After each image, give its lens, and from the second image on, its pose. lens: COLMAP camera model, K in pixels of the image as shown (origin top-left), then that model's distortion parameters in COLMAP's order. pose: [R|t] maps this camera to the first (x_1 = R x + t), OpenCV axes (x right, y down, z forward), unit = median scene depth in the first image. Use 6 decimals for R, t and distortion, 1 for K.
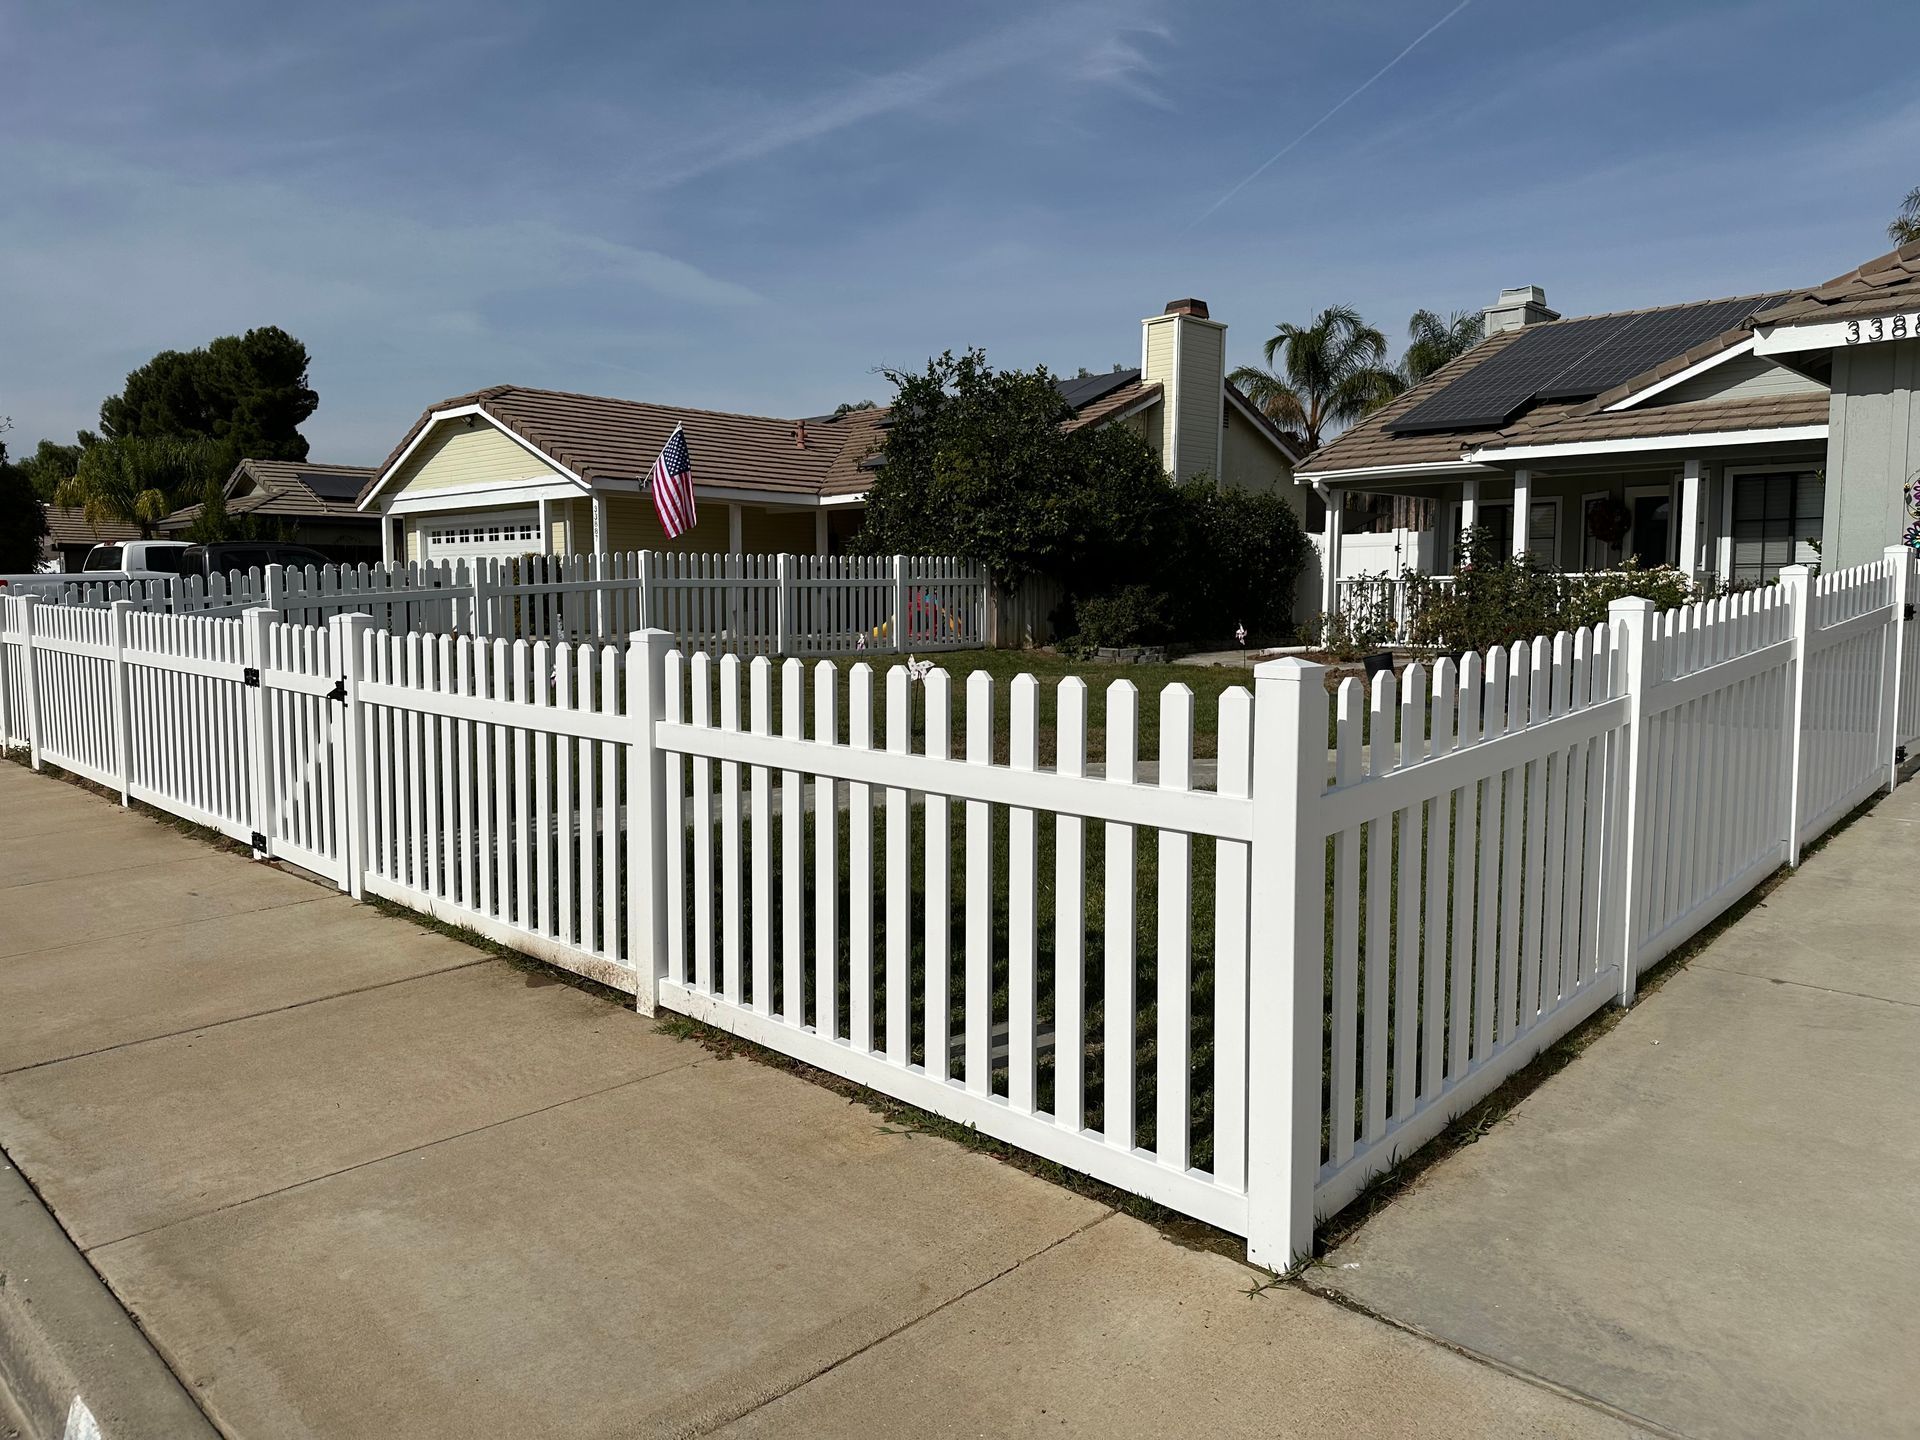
lens RADIAL K [[1316.4, 0, 960.0], [0, 1316.4, 720.0], [0, 0, 1]] dist [0.043974, -0.060679]
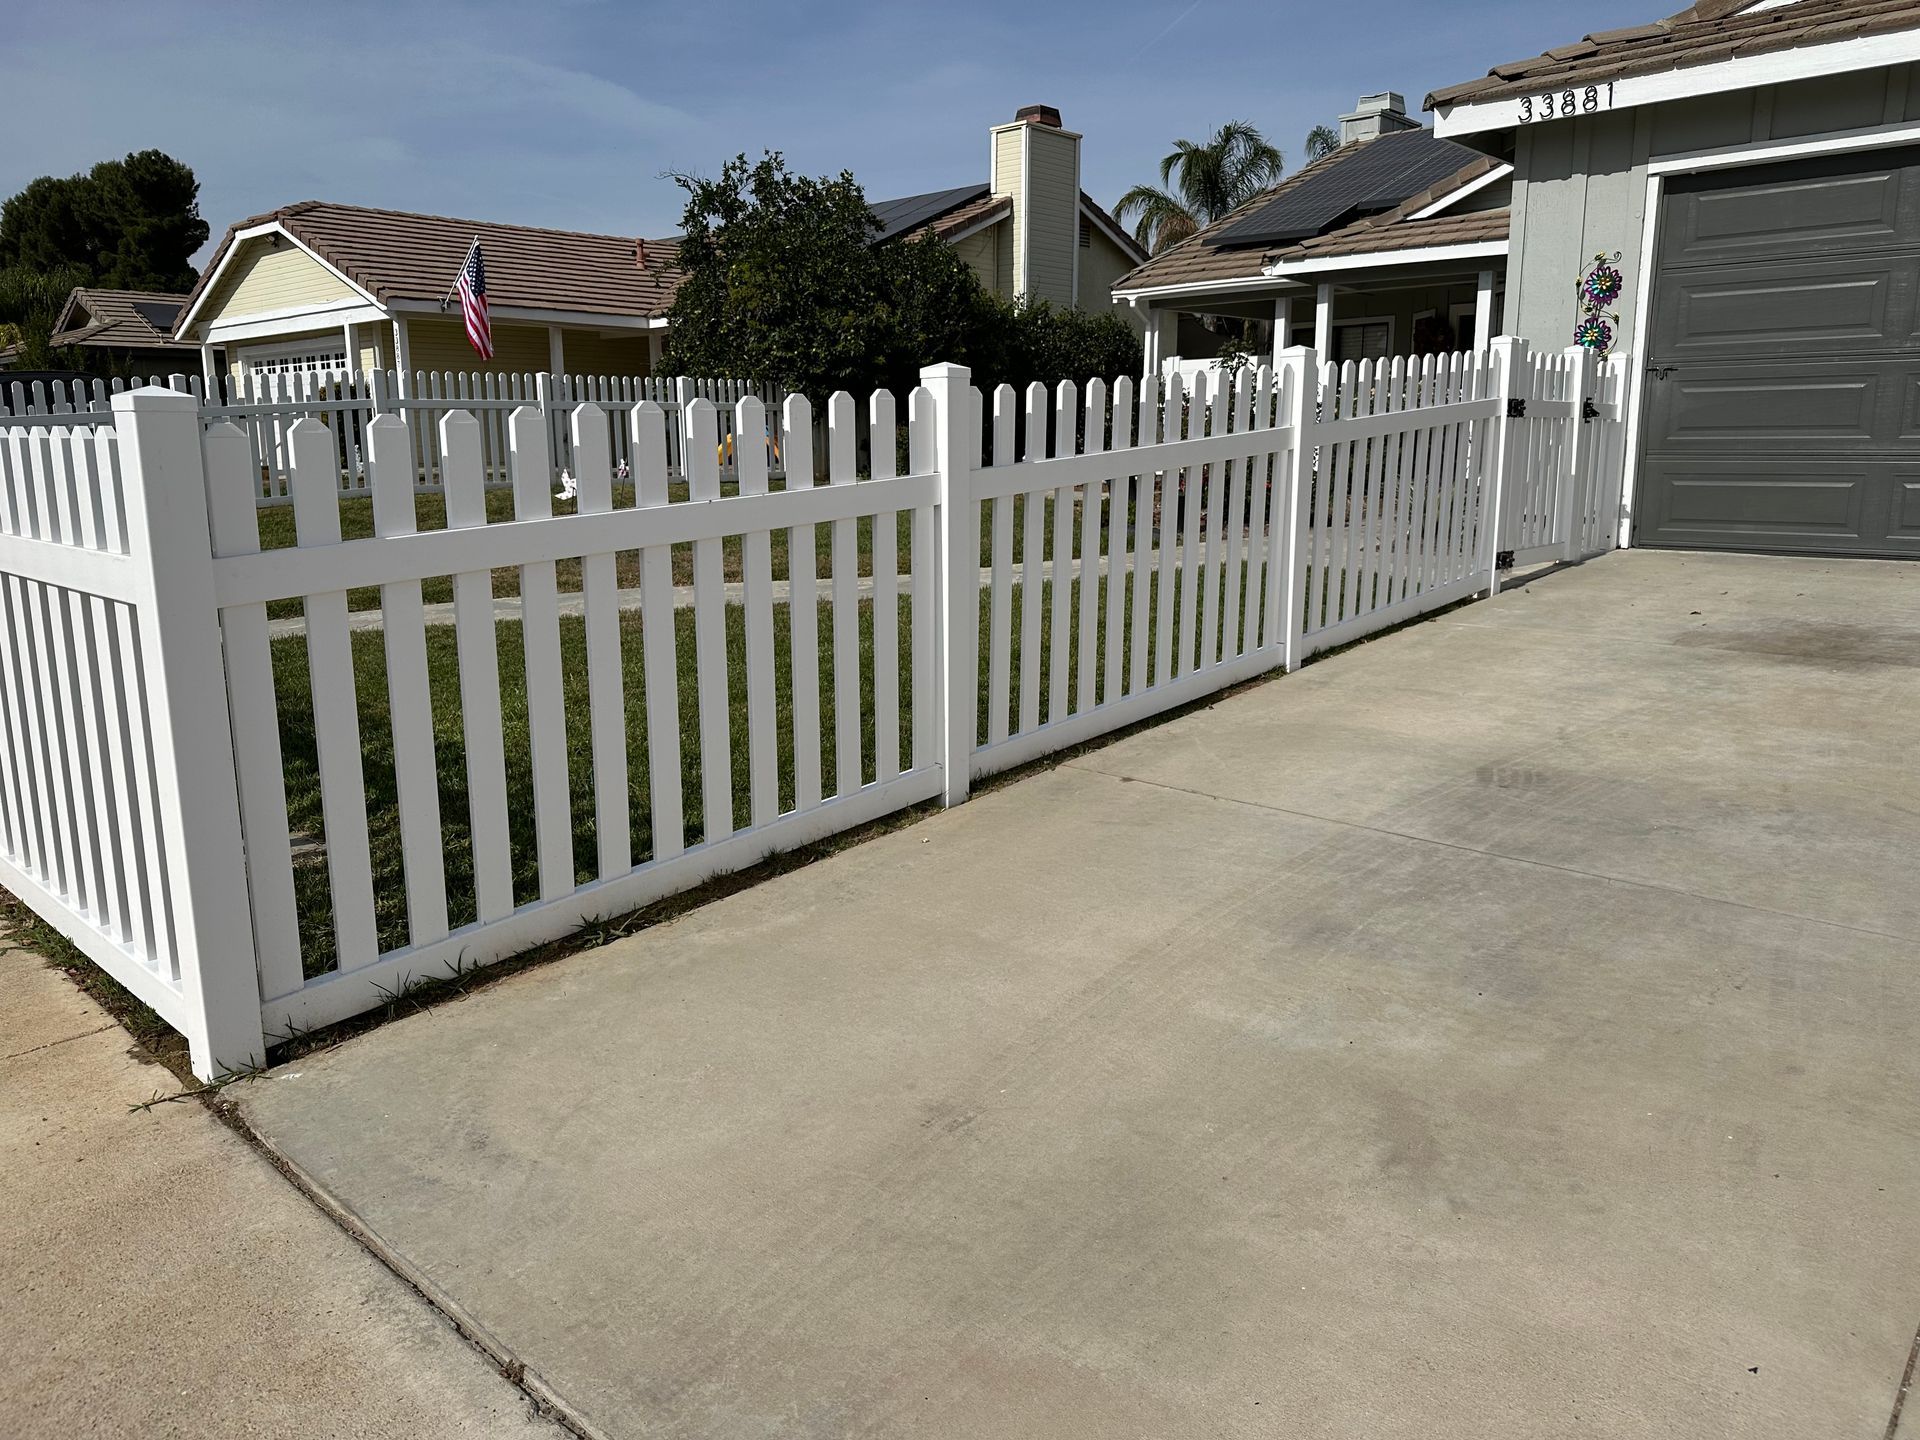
lens RADIAL K [[1323.8, 0, 960.0], [0, 1323.8, 720.0], [0, 0, 1]] dist [0.024000, -0.049555]
pose [[0.999202, -0.012091, 0.038056, 0.103285], [0.007623, 0.993287, 0.115421, 0.010239], [-0.039196, -0.115039, 0.992587, 0.016932]]
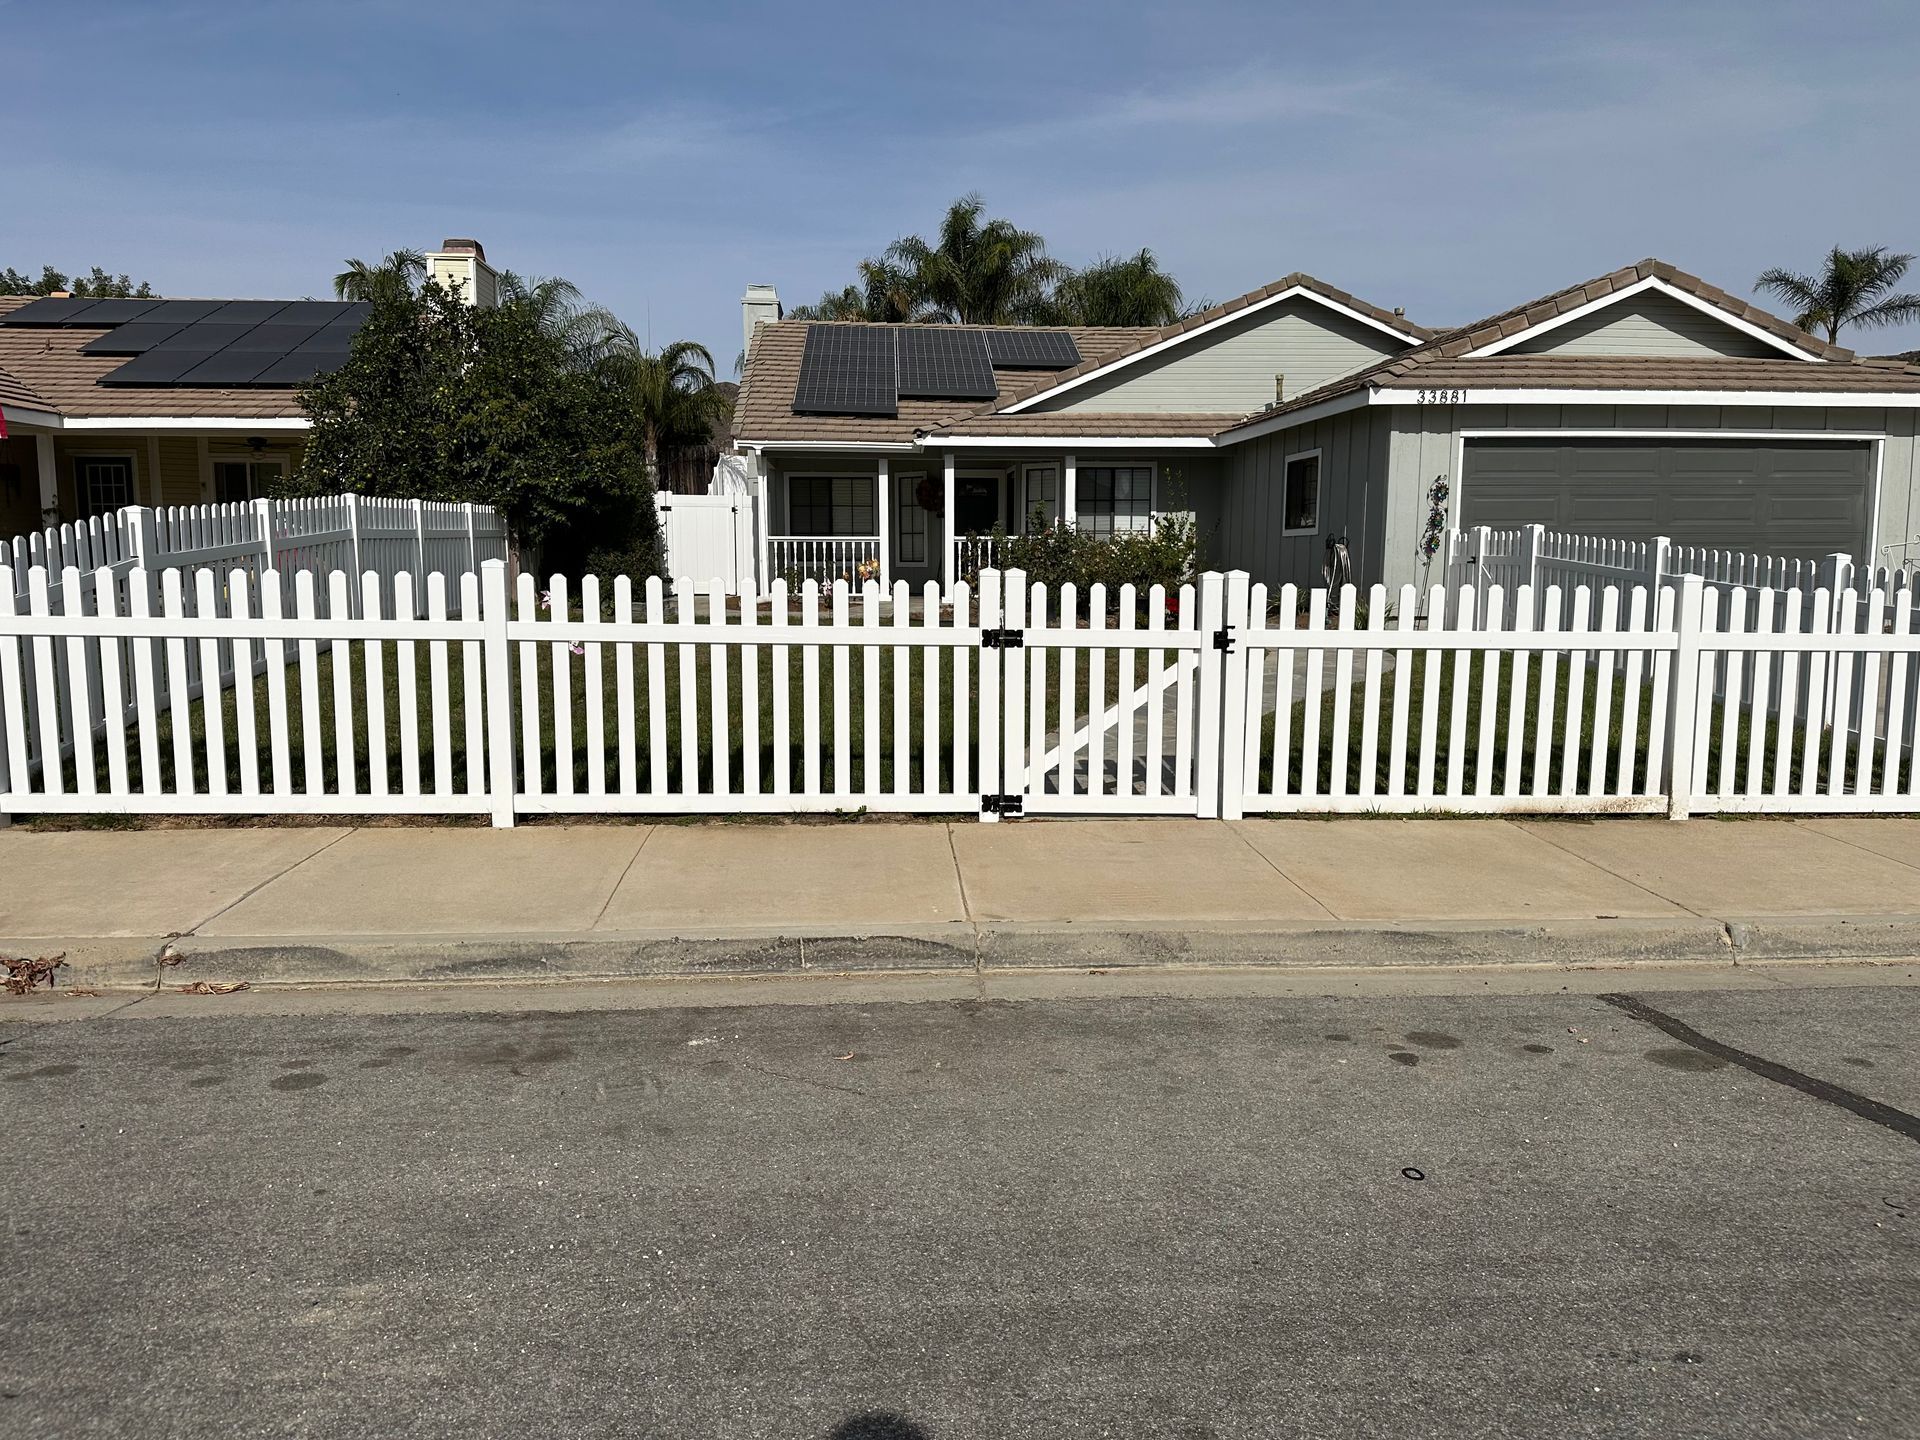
lens RADIAL K [[1270.0, 0, 953.6], [0, 1270.0, 719.7], [0, 0, 1]] dist [0.193647, -0.370428]
pose [[0.666845, -0.095054, 0.739109, -0.444801], [0.066838, 0.995463, 0.067720, -0.013590], [-0.742193, 0.004242, 0.670173, 0.141572]]
